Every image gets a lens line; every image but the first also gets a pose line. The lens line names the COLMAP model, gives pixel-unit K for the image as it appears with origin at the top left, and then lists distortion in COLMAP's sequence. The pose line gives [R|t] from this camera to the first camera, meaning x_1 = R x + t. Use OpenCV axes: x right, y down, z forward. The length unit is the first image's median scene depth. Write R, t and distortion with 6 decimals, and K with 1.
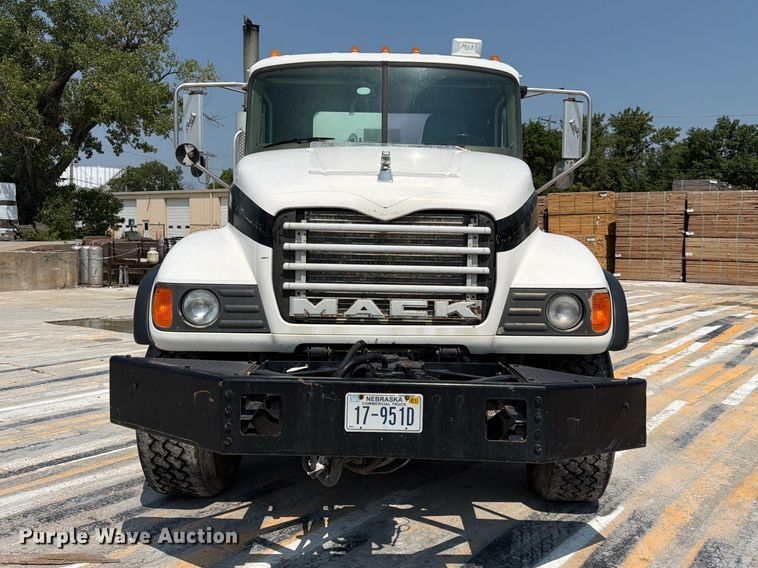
lens RADIAL K [[694.5, 0, 379.0], [0, 694.5, 284.0], [0, 0, 1]] dist [-0.003750, -0.006630]
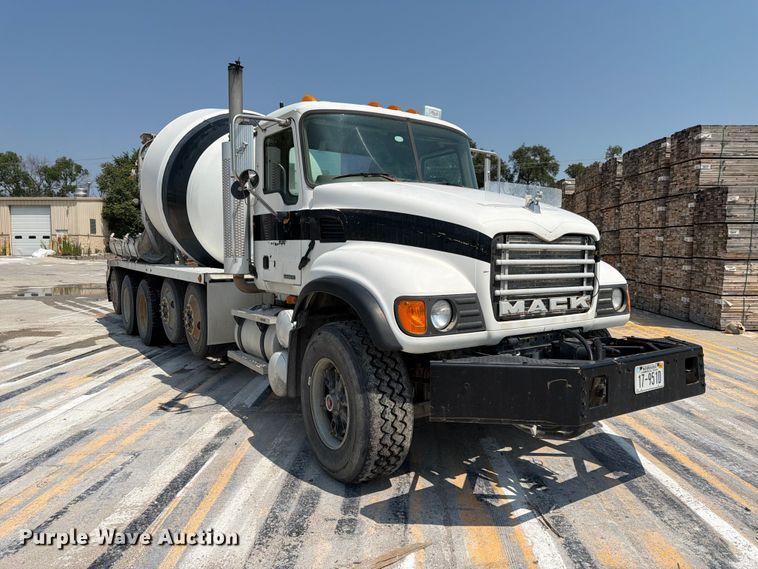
lens RADIAL K [[545.9, 0, 362.4], [0, 545.9, 281.6], [0, 0, 1]] dist [0.010845, -0.000109]
pose [[0.839516, -0.044508, 0.541510, -0.885793], [0.037279, 0.999009, 0.024316, -0.051821], [-0.542055, -0.000226, 0.840343, 0.287032]]
